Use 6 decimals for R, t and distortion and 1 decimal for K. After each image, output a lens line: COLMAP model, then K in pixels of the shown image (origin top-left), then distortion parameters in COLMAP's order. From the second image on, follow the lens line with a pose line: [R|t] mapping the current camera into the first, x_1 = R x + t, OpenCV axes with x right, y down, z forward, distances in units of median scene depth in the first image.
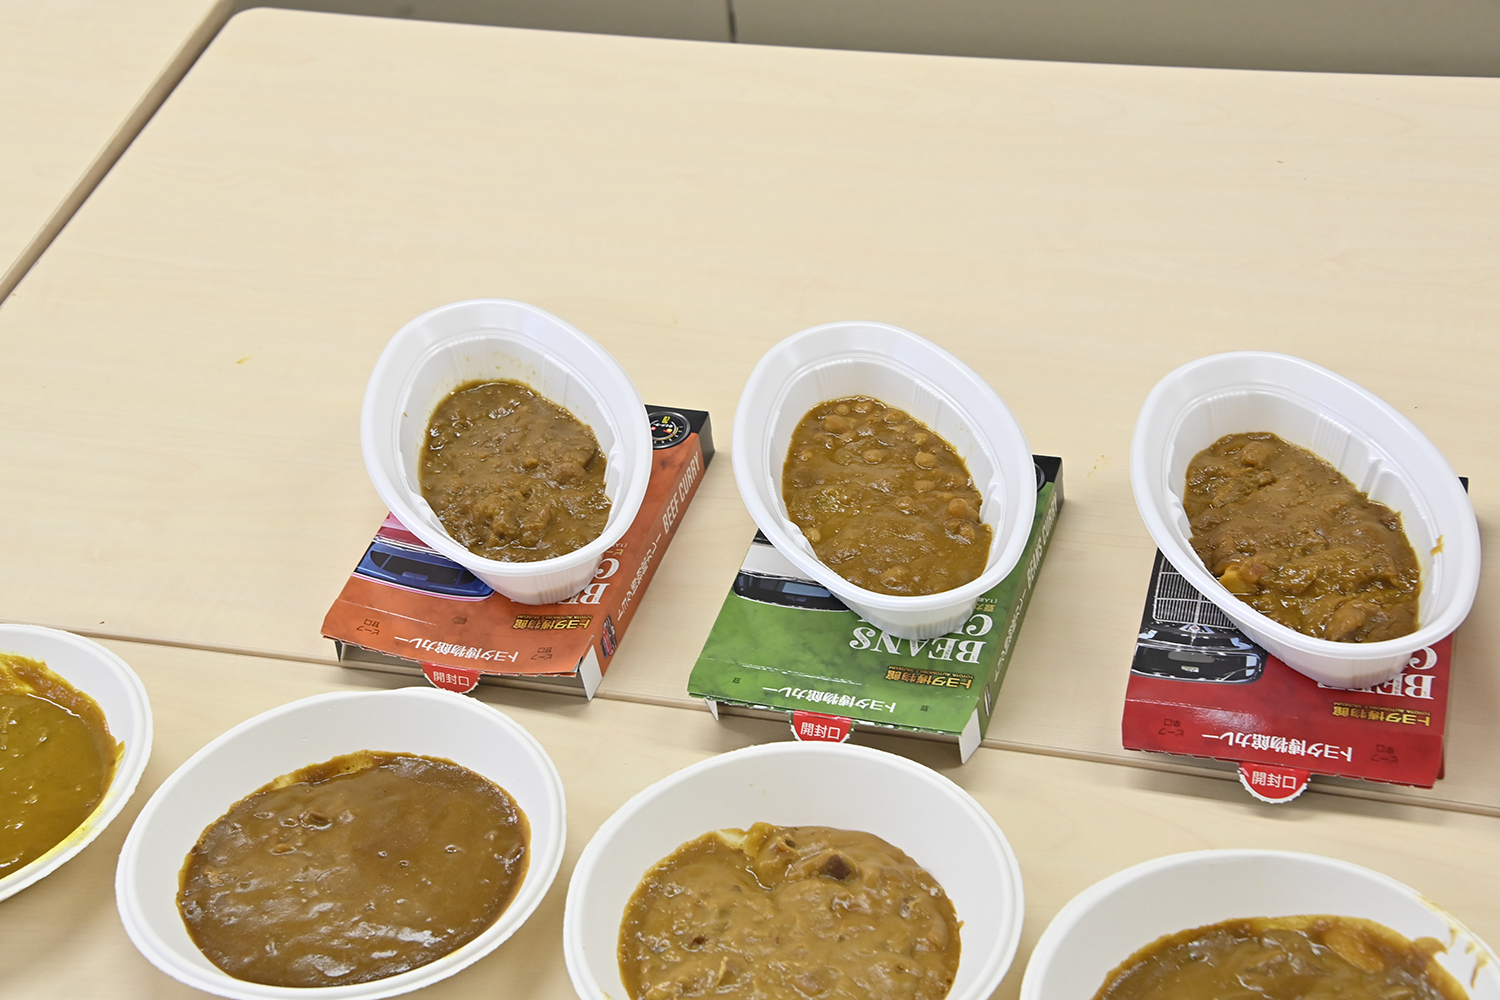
lens RADIAL K [[2983.2, 0, 730.4], [0, 2983.2, 512.2], [0, 0, 1]] dist [0.494306, 0.000000]
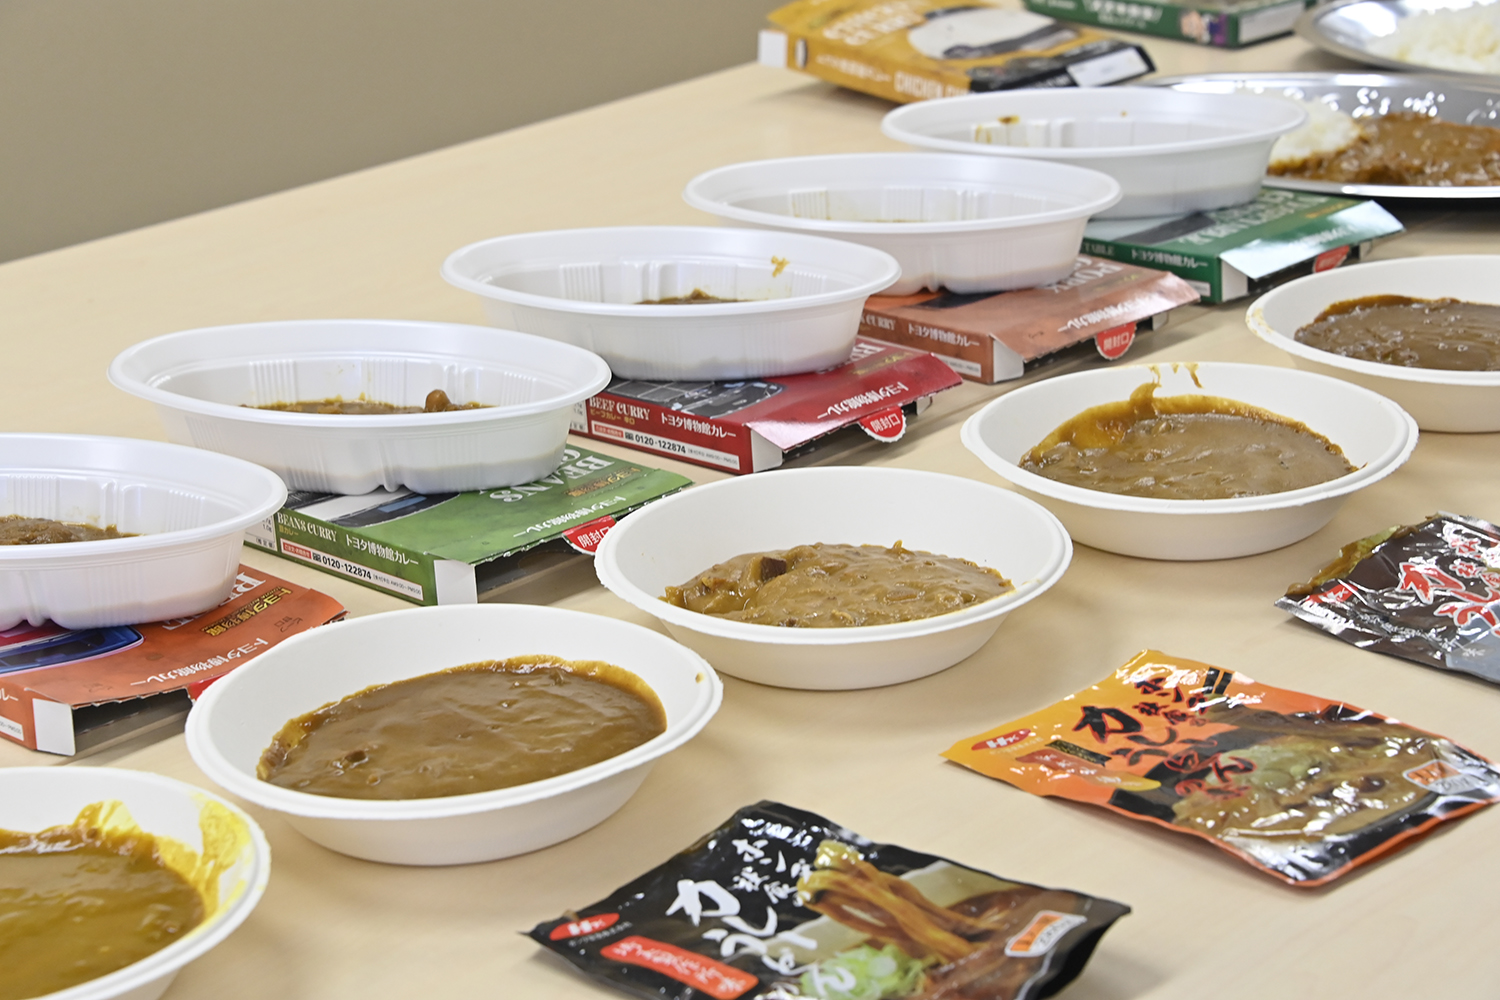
lens RADIAL K [[3665.4, 0, 739.3], [0, 3665.4, 506.1], [0, 0, 1]] dist [0.724301, 0.000000]
pose [[0.467070, -0.228334, 0.854230, -0.916960], [0.562591, 0.822052, -0.087877, 0.189688], [-0.682157, 0.521627, 0.512414, 0.380709]]
